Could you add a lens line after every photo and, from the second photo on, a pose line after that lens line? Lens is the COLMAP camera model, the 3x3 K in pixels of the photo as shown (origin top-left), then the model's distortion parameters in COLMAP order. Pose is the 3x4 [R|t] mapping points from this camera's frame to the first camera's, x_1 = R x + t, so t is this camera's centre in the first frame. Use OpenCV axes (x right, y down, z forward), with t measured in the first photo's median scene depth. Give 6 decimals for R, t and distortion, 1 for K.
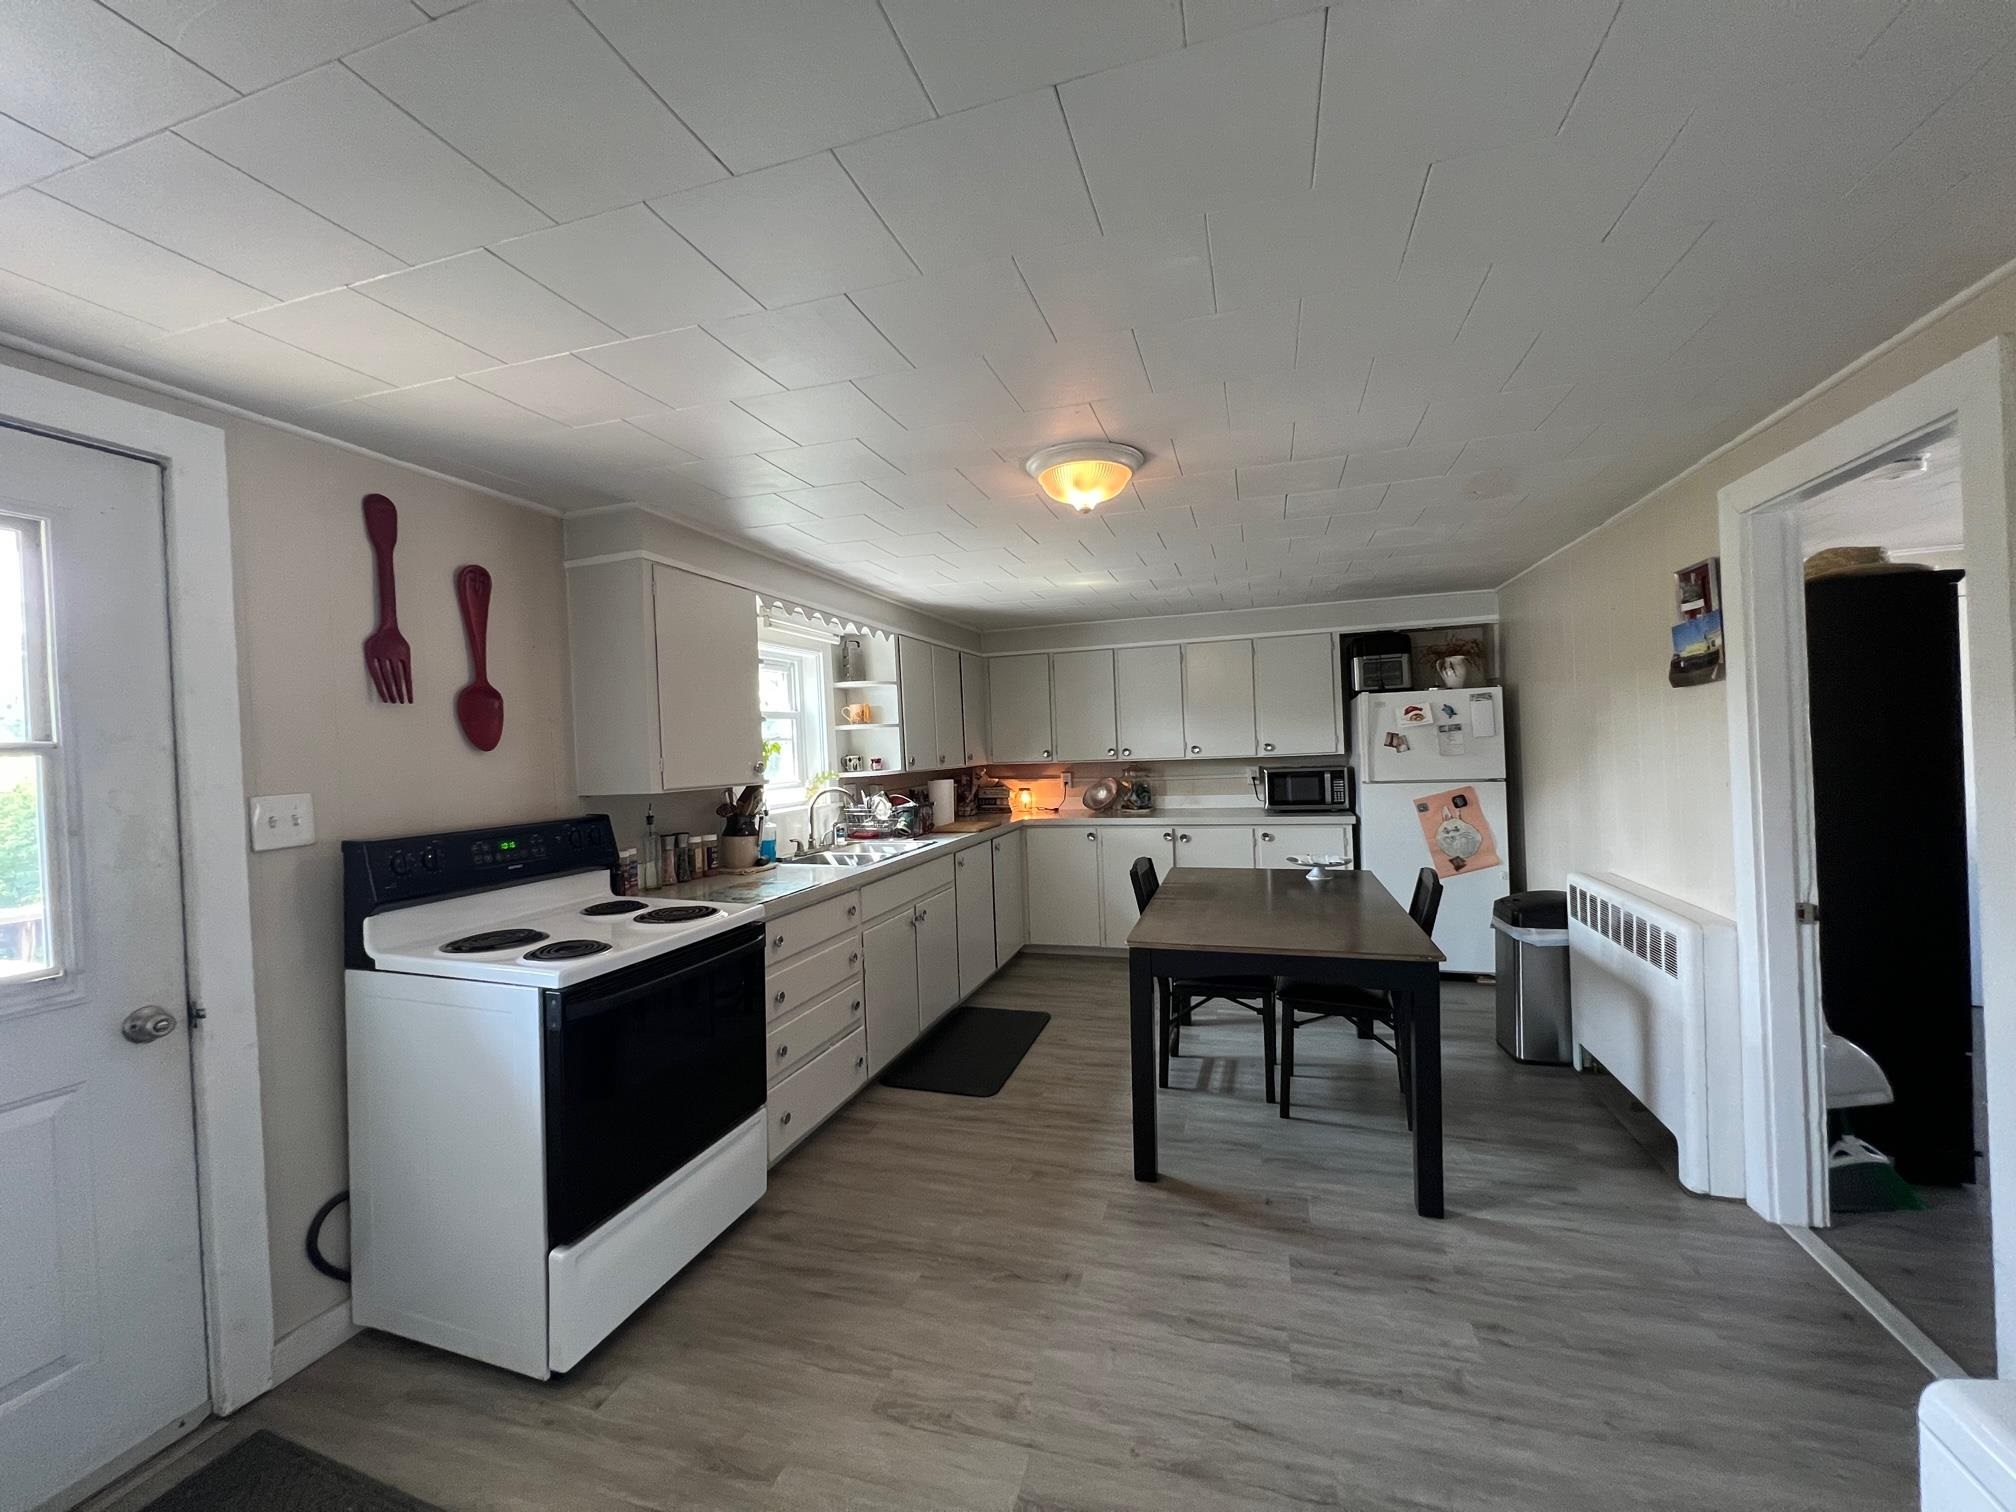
lens RADIAL K [[807.4, 0, 1005.6], [0, 807.4, 754.5], [0, 0, 1]] dist [-0.000433, 0.000600]
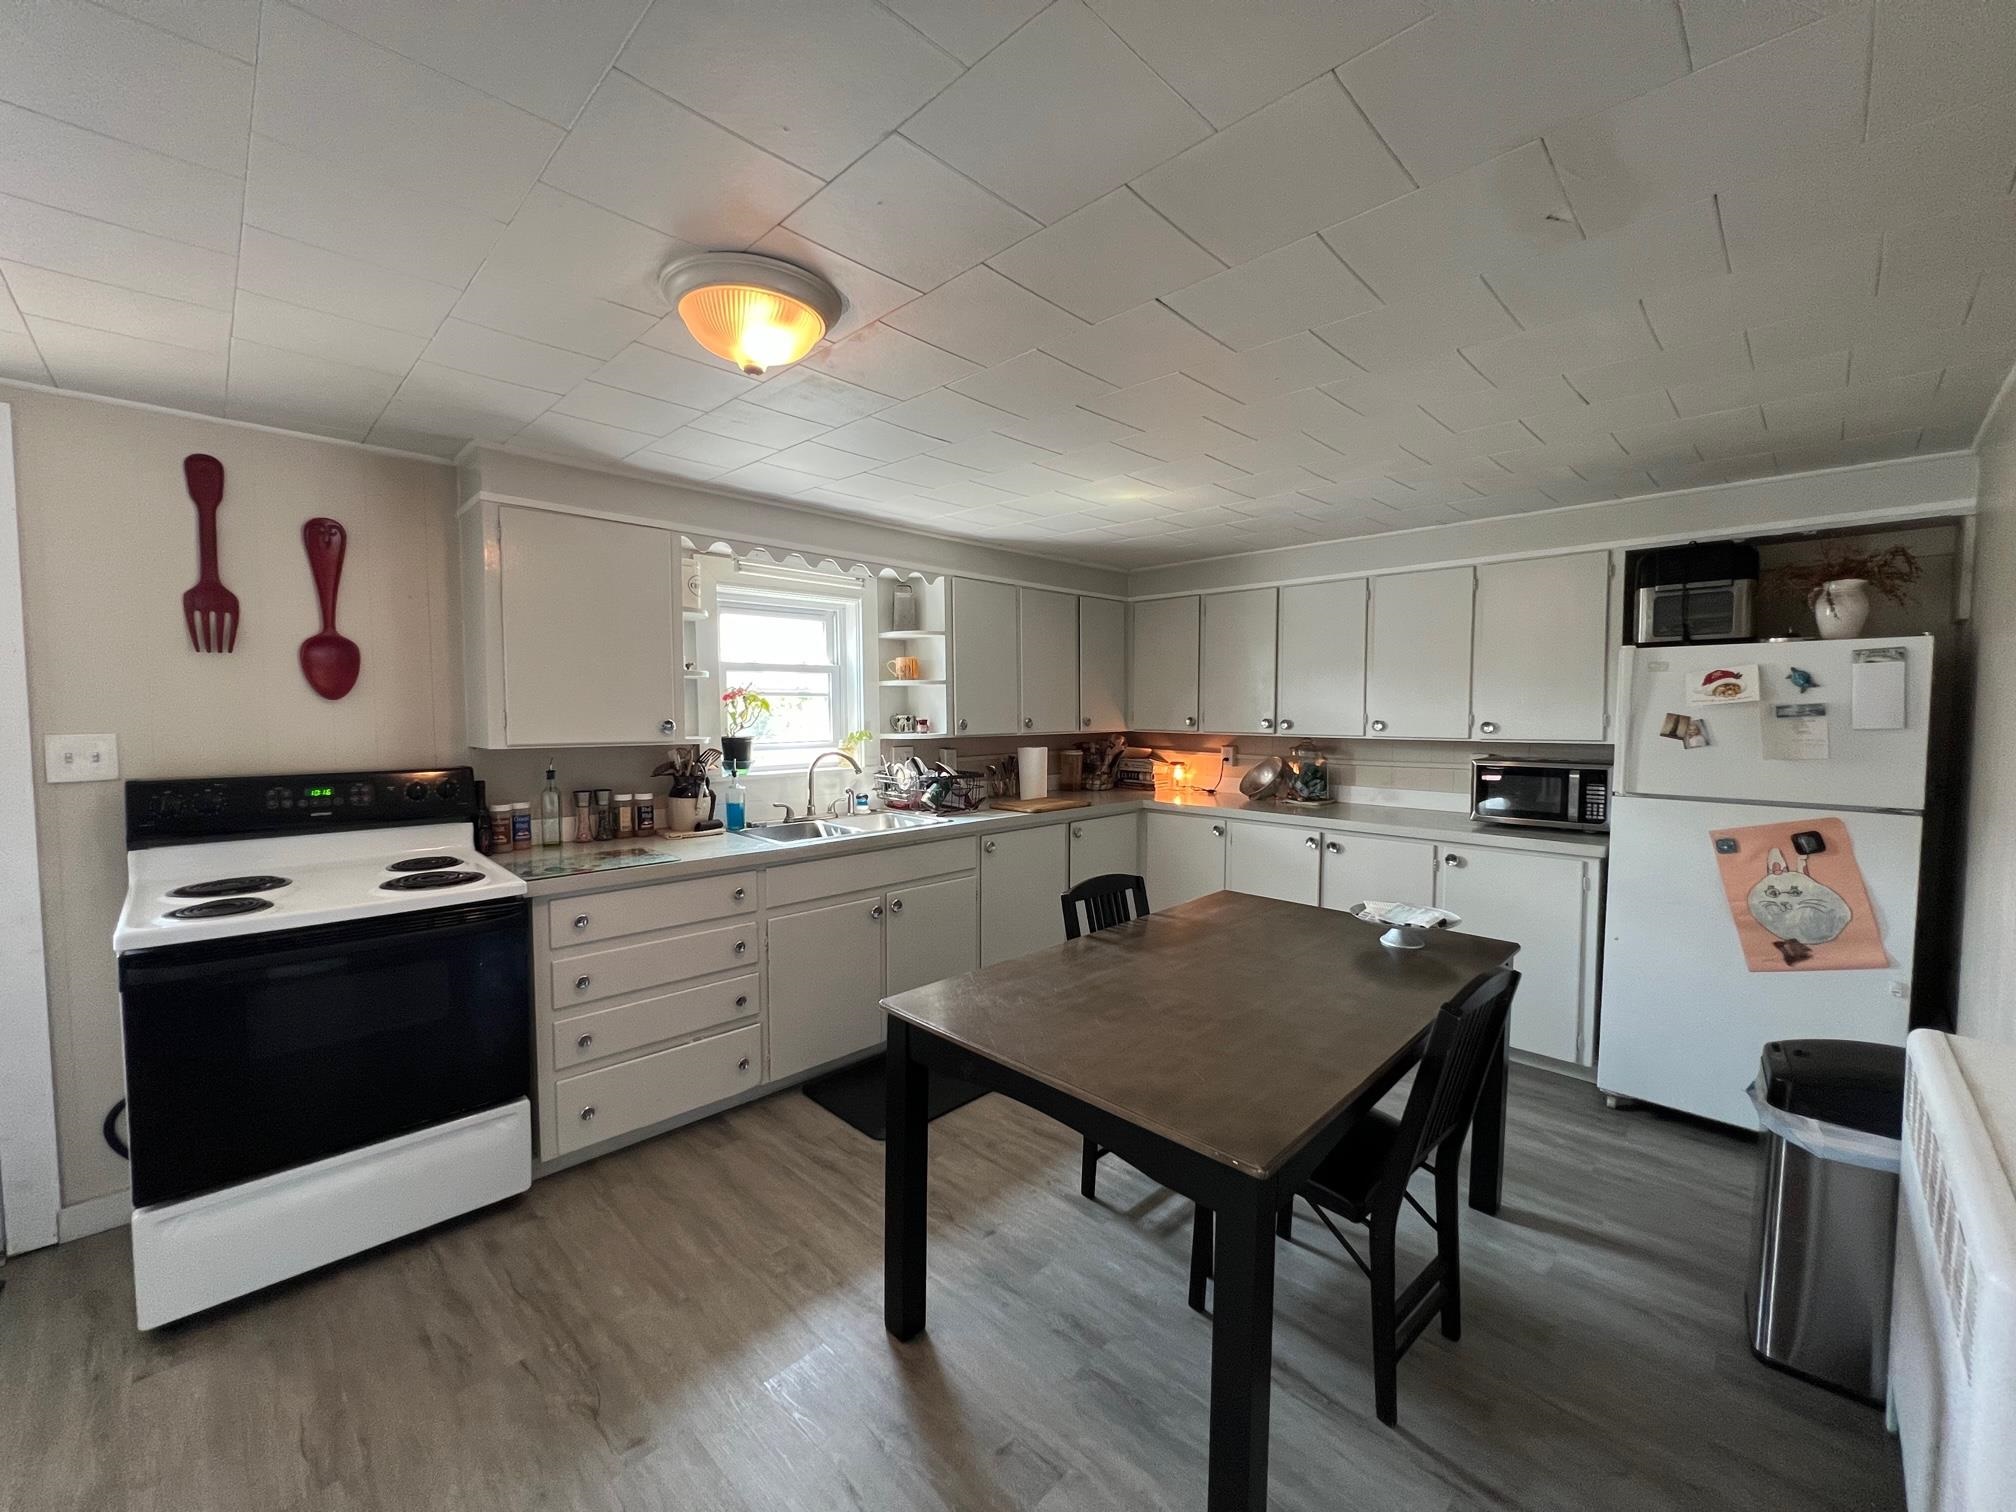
lens RADIAL K [[807.4, 0, 1008.0], [0, 807.4, 754.2], [0, 0, 1]] dist [-0.000433, 0.000600]
pose [[0.887381, 0.064255, -0.456537, 0.325836], [-0.037706, 0.997038, 0.067037, -0.019616], [0.459492, -0.042273, 0.887176, 0.256903]]
